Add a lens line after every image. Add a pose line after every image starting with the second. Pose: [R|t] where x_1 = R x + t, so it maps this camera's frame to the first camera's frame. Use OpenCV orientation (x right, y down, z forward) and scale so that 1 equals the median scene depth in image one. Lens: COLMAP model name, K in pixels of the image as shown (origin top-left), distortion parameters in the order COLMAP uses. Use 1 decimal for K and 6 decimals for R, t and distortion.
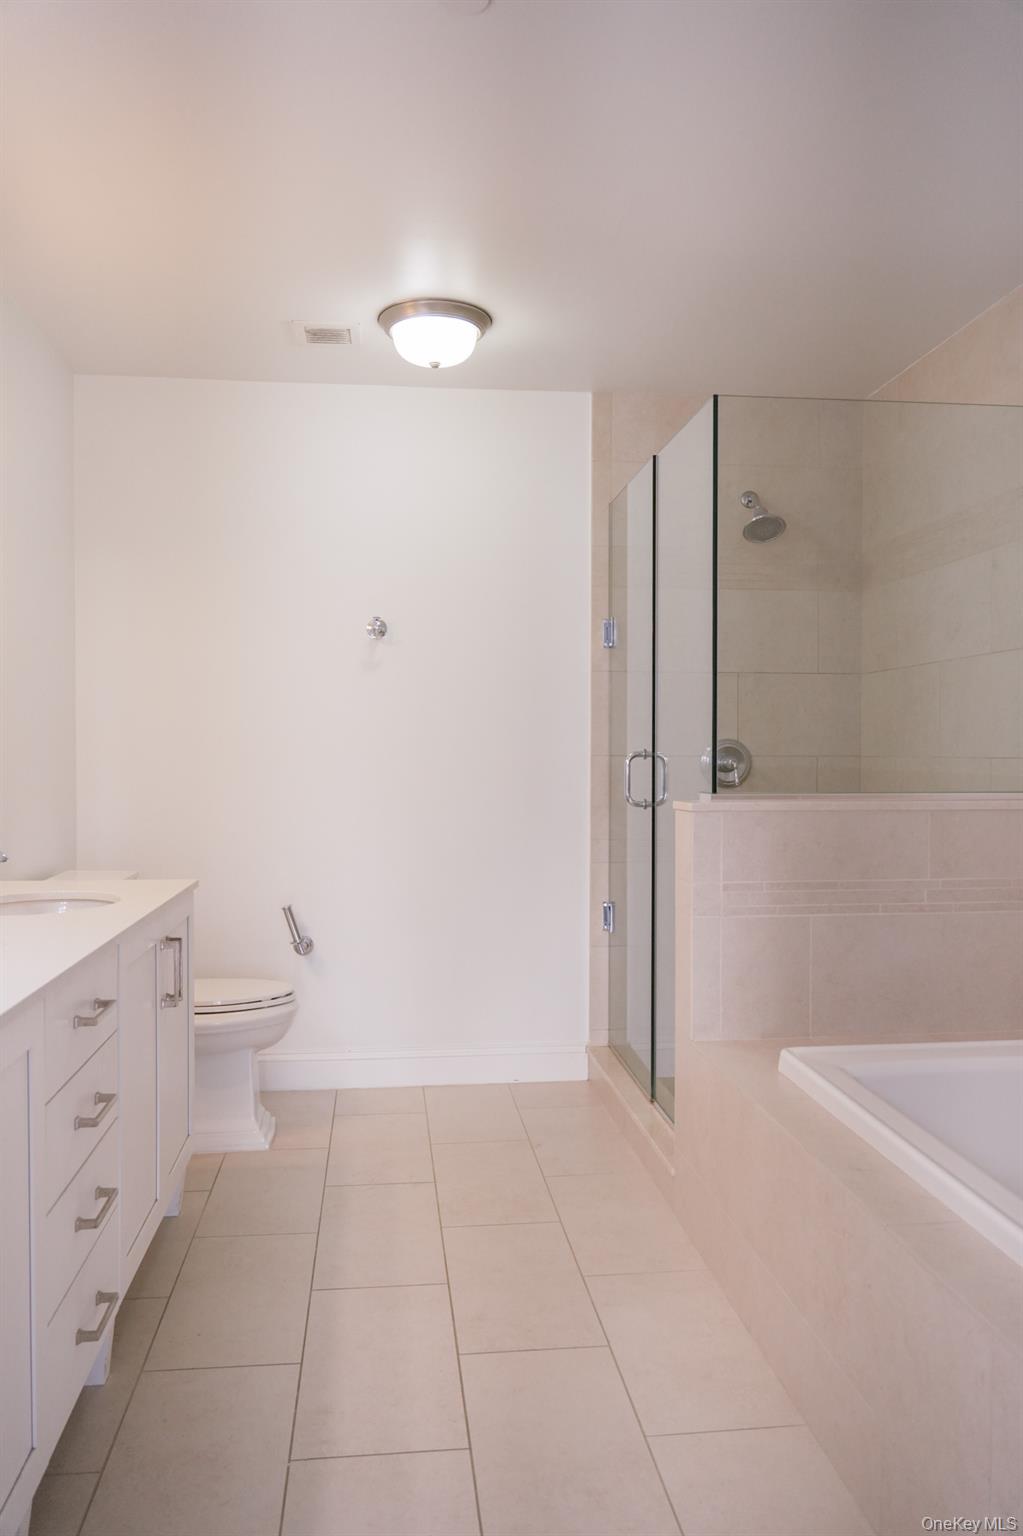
lens RADIAL K [[1116.8, 0, 507.7], [0, 1116.8, 768.6], [0, 0, 1]] dist [-0.006047, -0.000591]
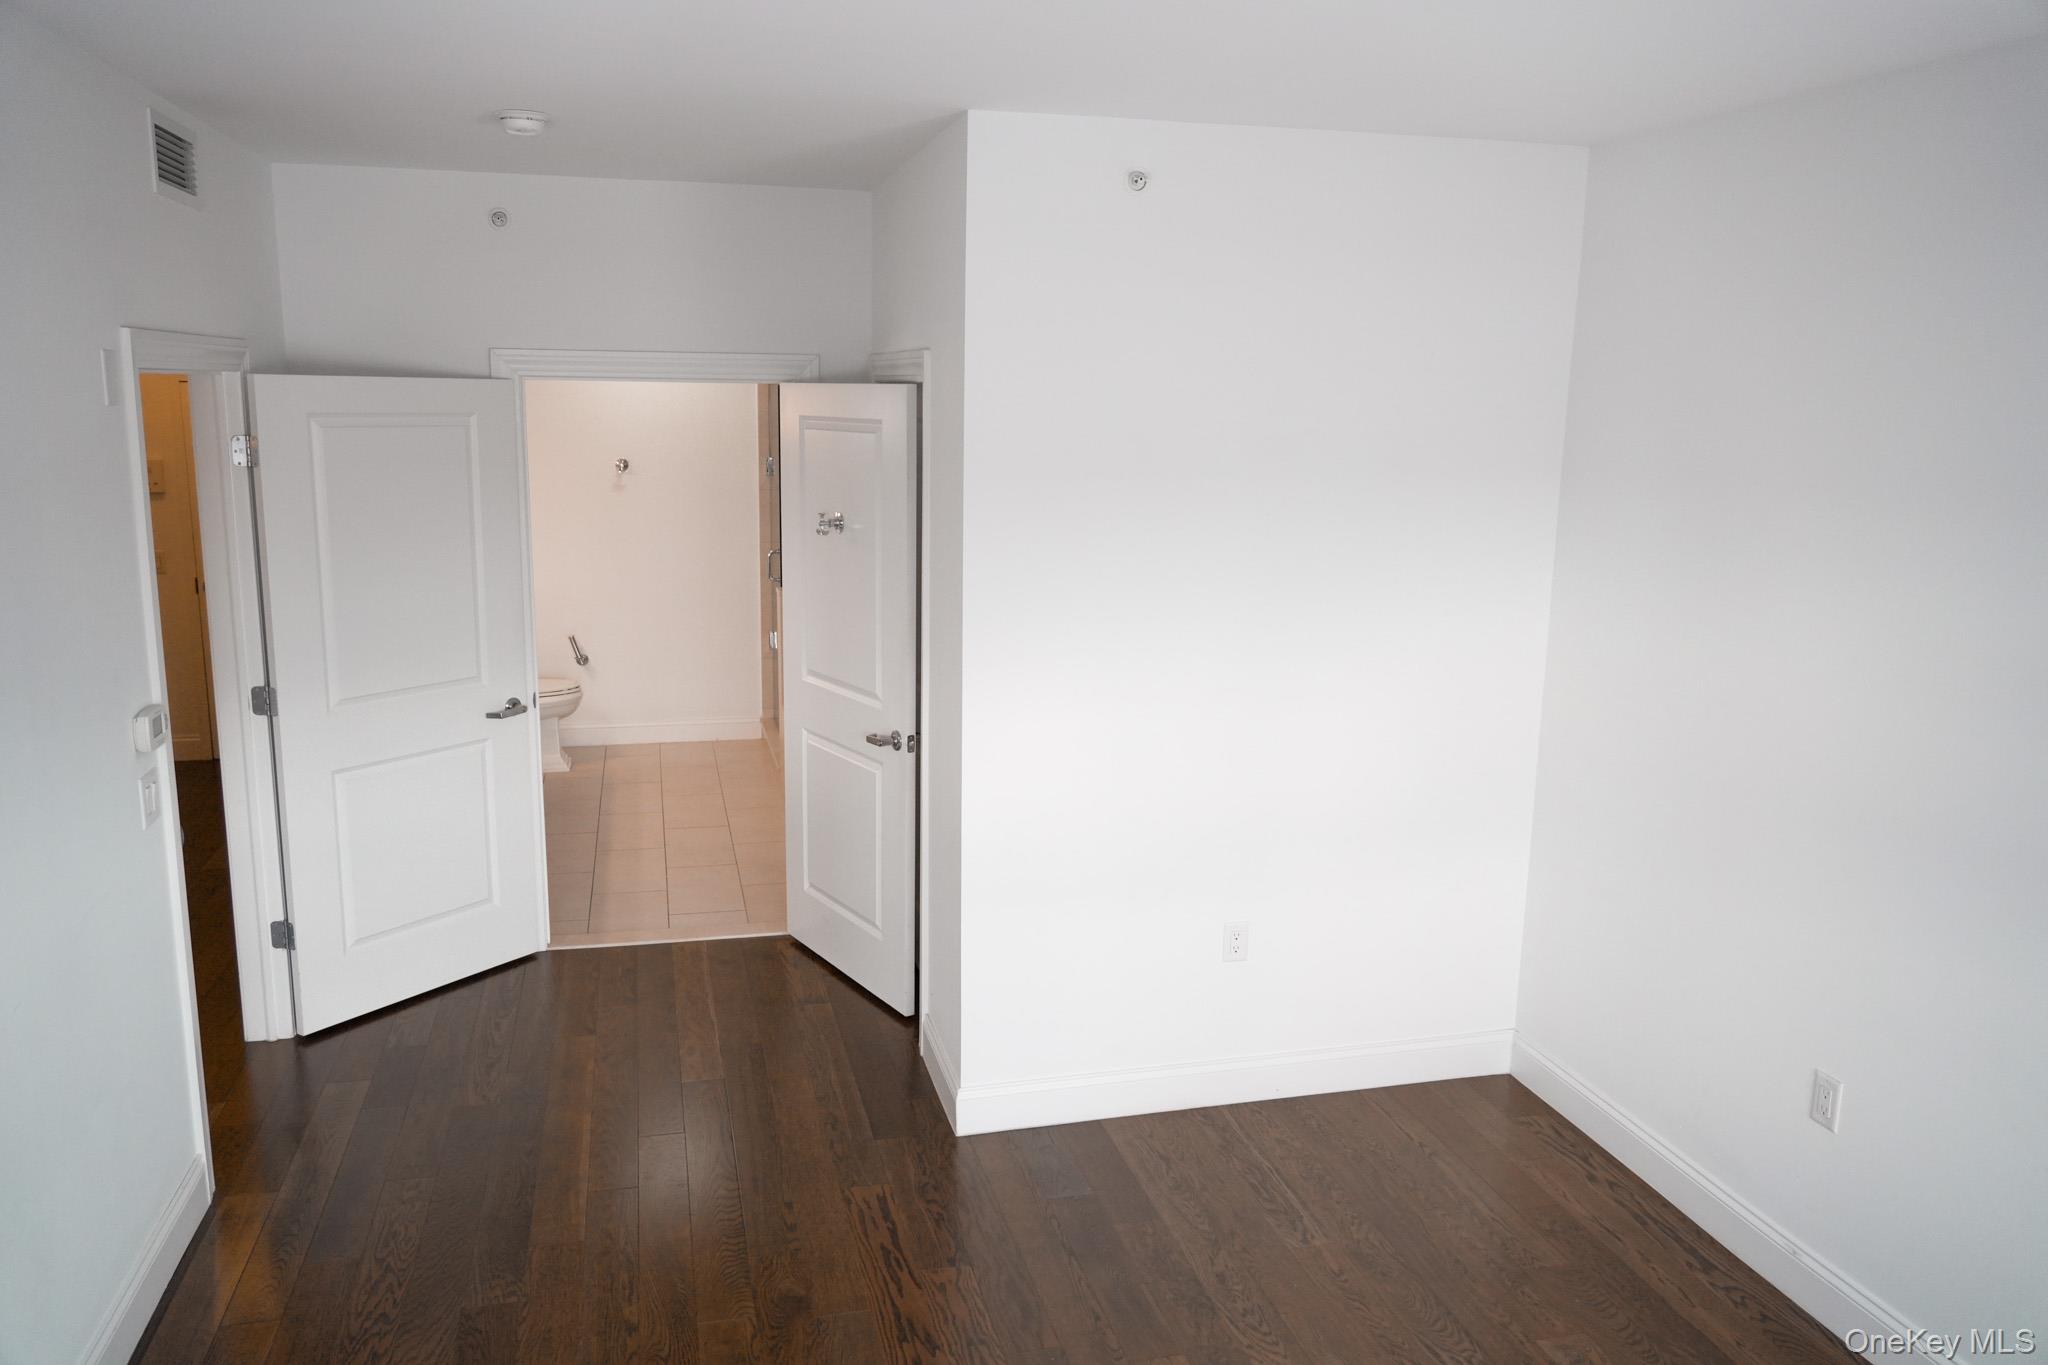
lens RADIAL K [[1494.9, 0, 1021.5], [0, 1494.9, 672.6], [0, 0, 1]] dist [-0.000992, -0.000085]
pose [[0.989326, -0.008904, 0.145444, 0.142393], [-0.015591, 0.985934, 0.166409, -0.205753], [-0.144880, -0.166900, 0.975271, -1.286328]]
